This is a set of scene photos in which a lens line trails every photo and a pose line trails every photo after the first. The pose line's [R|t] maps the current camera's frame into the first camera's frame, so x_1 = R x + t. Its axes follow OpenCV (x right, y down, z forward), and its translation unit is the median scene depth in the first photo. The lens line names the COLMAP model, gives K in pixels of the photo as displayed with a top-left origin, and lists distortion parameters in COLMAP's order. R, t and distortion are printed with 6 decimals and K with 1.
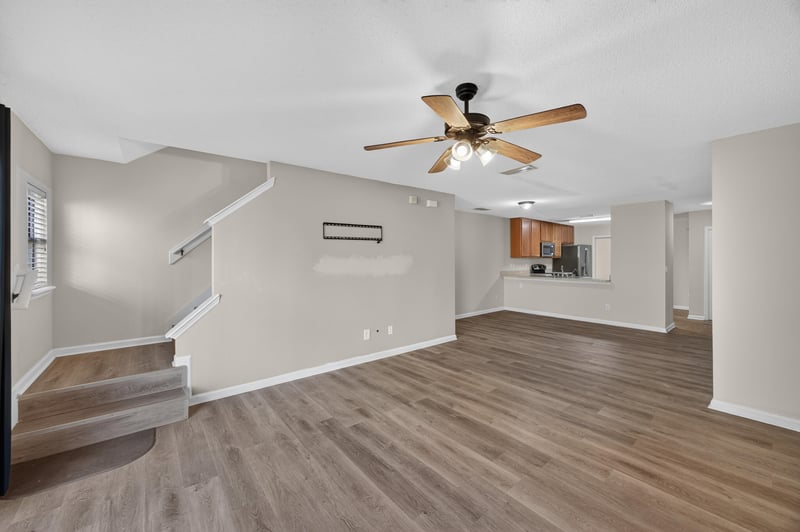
lens RADIAL K [[311.8, 0, 404.2], [0, 311.8, 255.7], [0, 0, 1]] dist [-0.010361, 0.003005]
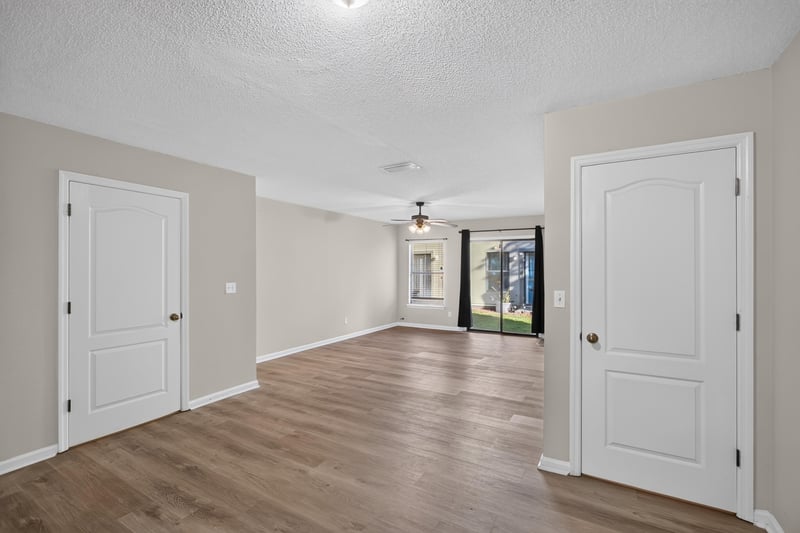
lens RADIAL K [[356.4, 0, 402.5], [0, 356.4, 269.0], [0, 0, 1]] dist [-0.011176, 0.007275]
pose [[-0.942671, 0.000603, -0.333723, 0.763178], [0.002803, 0.999977, -0.006109, 0.015402], [0.333712, -0.006694, -0.942651, 2.140294]]
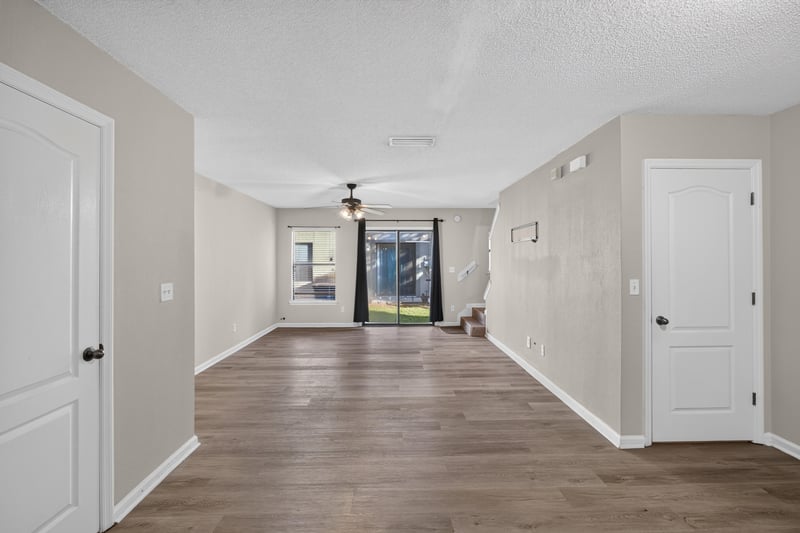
lens RADIAL K [[356.4, 0, 400.7], [0, 356.4, 258.4], [0, 0, 1]] dist [-0.011176, 0.007275]
pose [[-0.625078, -0.001382, -0.780561, 1.150150], [0.007752, 0.999938, -0.007978, 0.011607], [0.780524, -0.011038, -0.625029, 1.664240]]
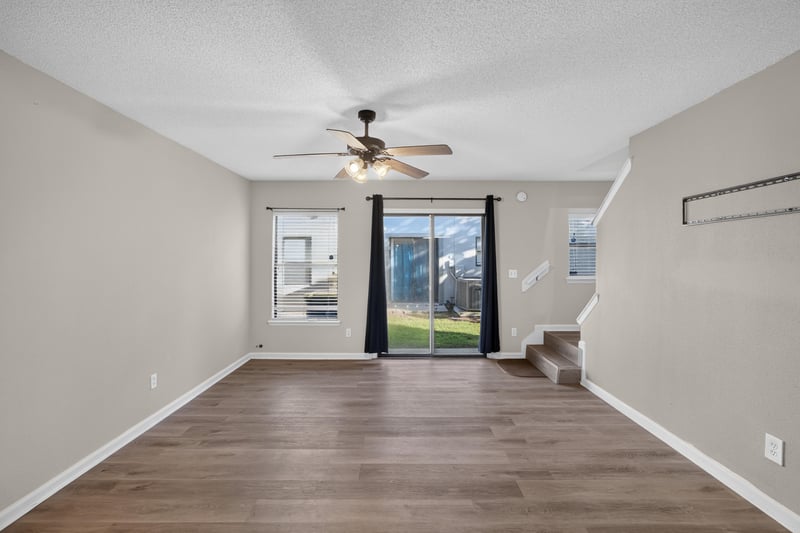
lens RADIAL K [[361.6, 0, 396.8], [0, 361.6, 257.5], [0, 0, 1]] dist [-0.008683, 0.000005]
pose [[-0.646250, -0.001077, -0.763125, 0.670152], [0.005723, 0.999964, -0.006258, 0.007025], [0.763104, -0.008412, -0.646221, 1.130482]]
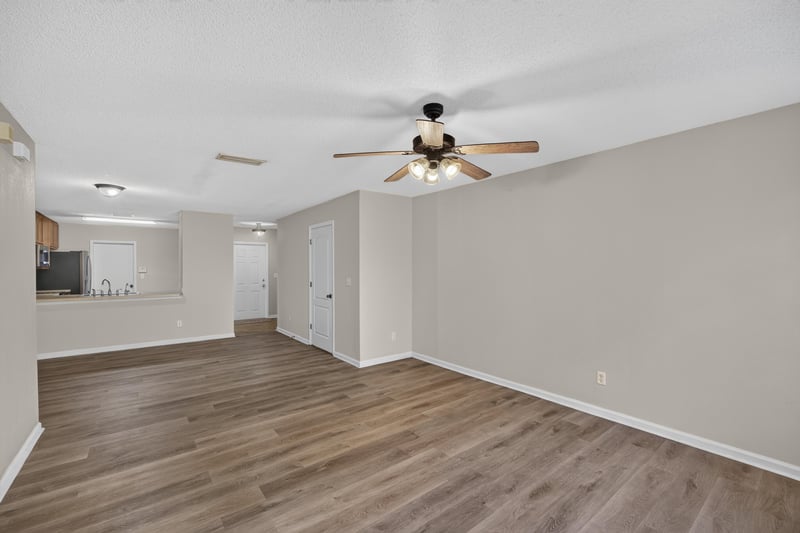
lens RADIAL K [[341.8, 0, 402.0], [0, 341.8, 268.4], [0, 0, 1]] dist [-0.027739, 0.007934]
pose [[0.036879, -0.003264, 0.999314, -0.550072], [-0.003420, 0.999988, 0.003392, 0.002265], [-0.999314, -0.003542, 0.036867, 0.610842]]
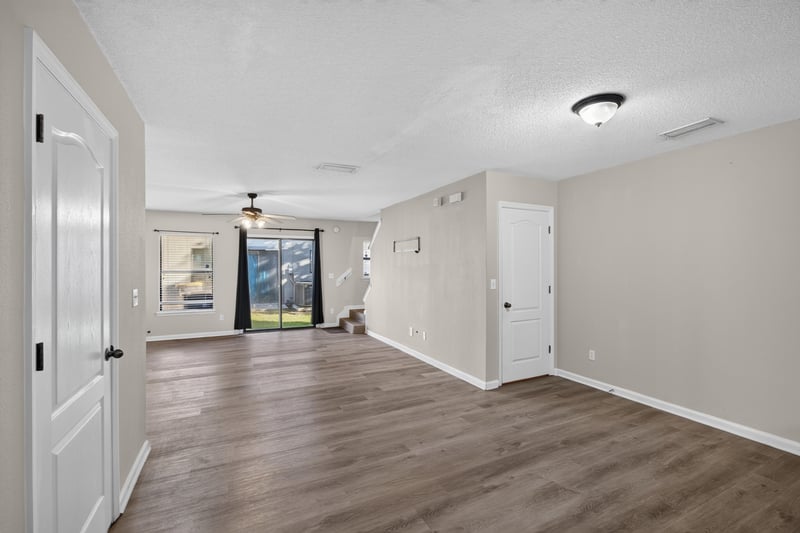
lens RADIAL K [[356.4, 0, 398.4], [0, 356.4, 269.5], [0, 0, 1]] dist [-0.011176, 0.007275]
pose [[-0.244714, 0.010651, -0.969537, 1.452202], [0.010460, 0.999910, 0.008345, 0.009331], [0.969539, -0.008100, -0.244804, 1.563206]]
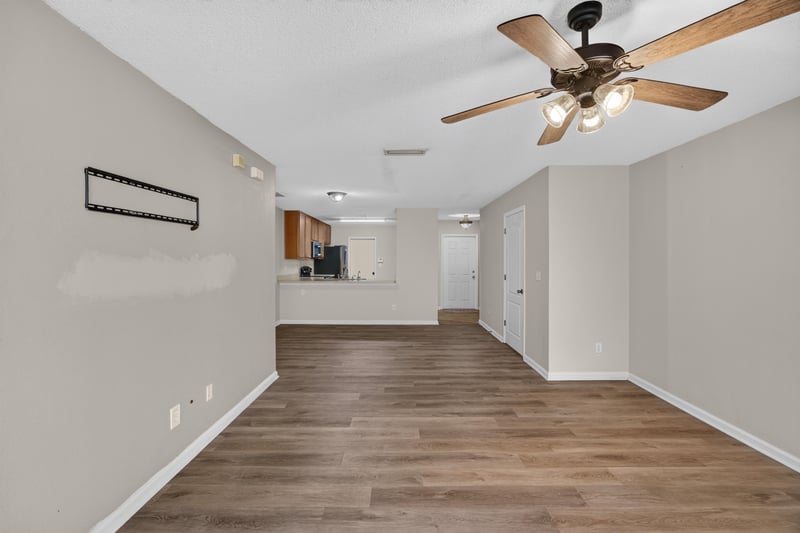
lens RADIAL K [[341.8, 0, 401.6], [0, 341.8, 256.6], [0, 0, 1]] dist [-0.027739, 0.007934]
pose [[0.645210, 0.007239, 0.763971, -0.358719], [-0.007473, 0.999967, -0.003164, 0.003606], [-0.763969, -0.003668, 0.645242, 0.475874]]
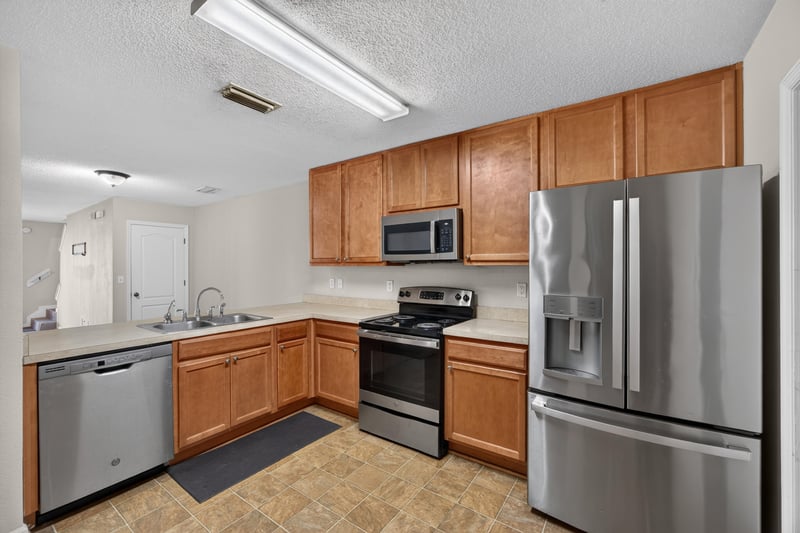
lens RADIAL K [[337.1, 0, 402.4], [0, 337.1, 266.8], [0, 0, 1]] dist [-0.016674, 0.005463]
pose [[0.260532, 0.003307, -0.965460, 2.038968], [0.009616, 0.999936, 0.006020, 0.015812], [0.965417, -0.010852, 0.260483, 2.421652]]
